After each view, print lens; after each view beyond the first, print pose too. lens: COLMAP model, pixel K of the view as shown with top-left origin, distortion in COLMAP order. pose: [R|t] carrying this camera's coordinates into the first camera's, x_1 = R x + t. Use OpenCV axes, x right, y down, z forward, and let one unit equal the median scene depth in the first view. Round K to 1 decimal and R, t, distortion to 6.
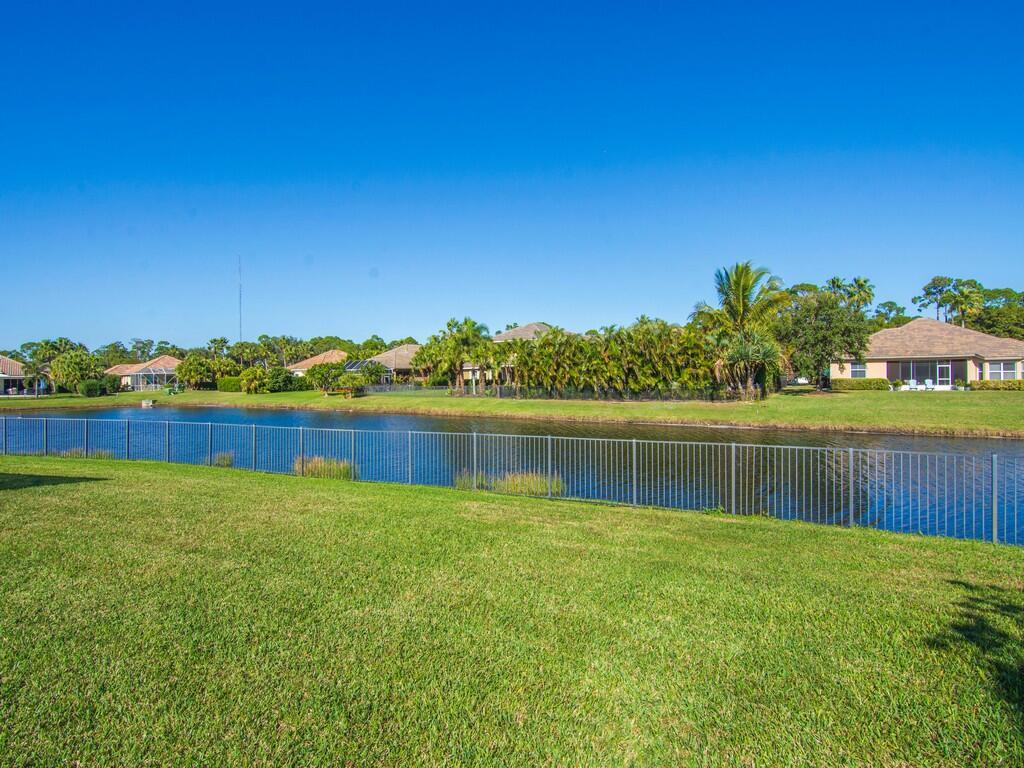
lens RADIAL K [[495.2, 0, 510.2], [0, 495.2, 379.2], [0, 0, 1]] dist [-0.002345, -0.011623]
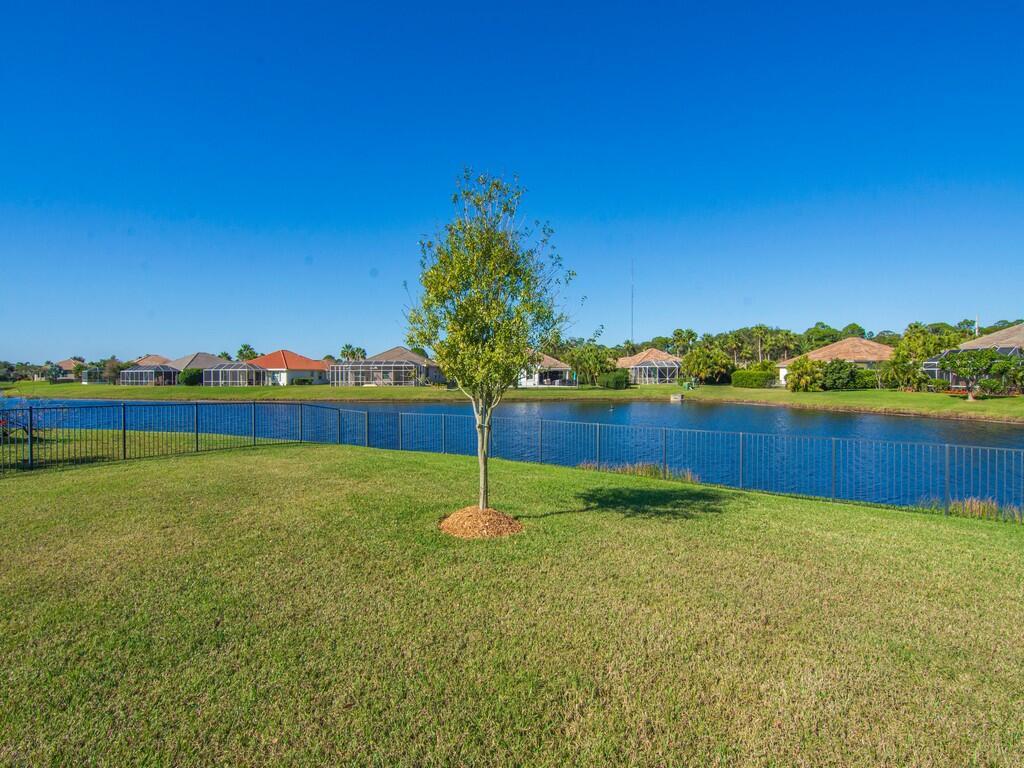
lens RADIAL K [[495.2, 0, 510.2], [0, 495.2, 379.2], [0, 0, 1]] dist [-0.002345, -0.011623]
pose [[0.757571, 0.018237, -0.652498, -0.329564], [-0.011573, 0.999828, 0.014507, 0.002482], [0.652650, -0.003439, 0.757651, 0.065036]]
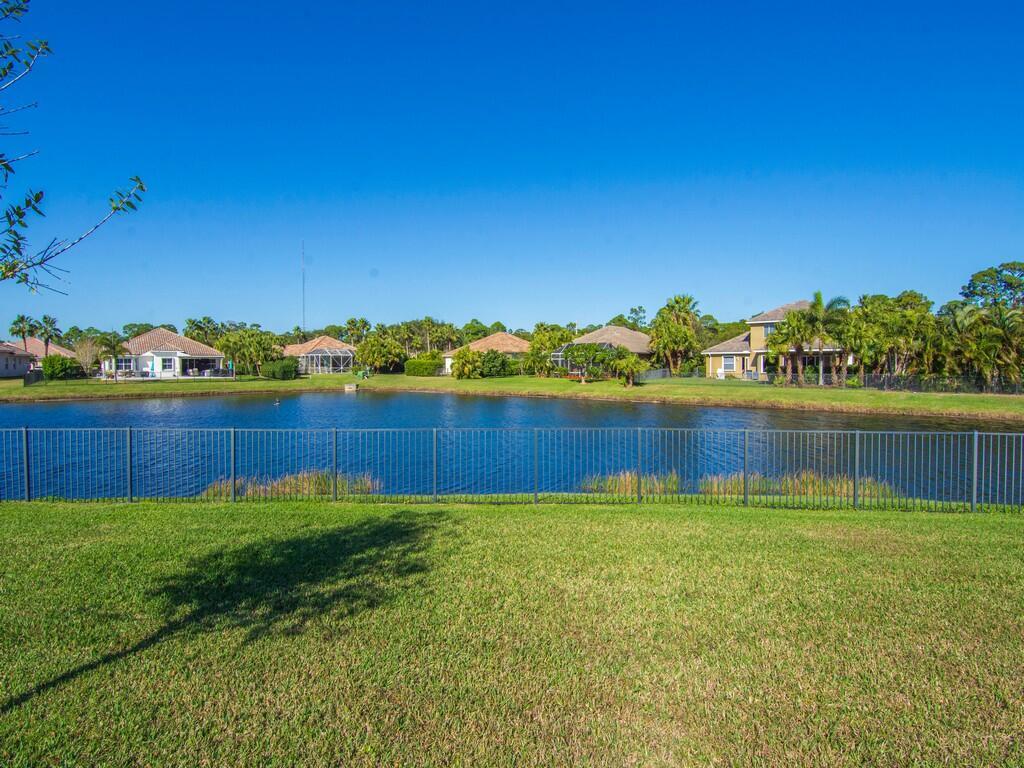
lens RADIAL K [[495.2, 0, 510.2], [0, 495.2, 379.2], [0, 0, 1]] dist [-0.002345, -0.011623]
pose [[0.997037, 0.015215, -0.075405, -0.346520], [-0.013253, 0.999562, 0.026454, 0.004837], [0.075774, -0.025376, 0.996802, 0.106708]]
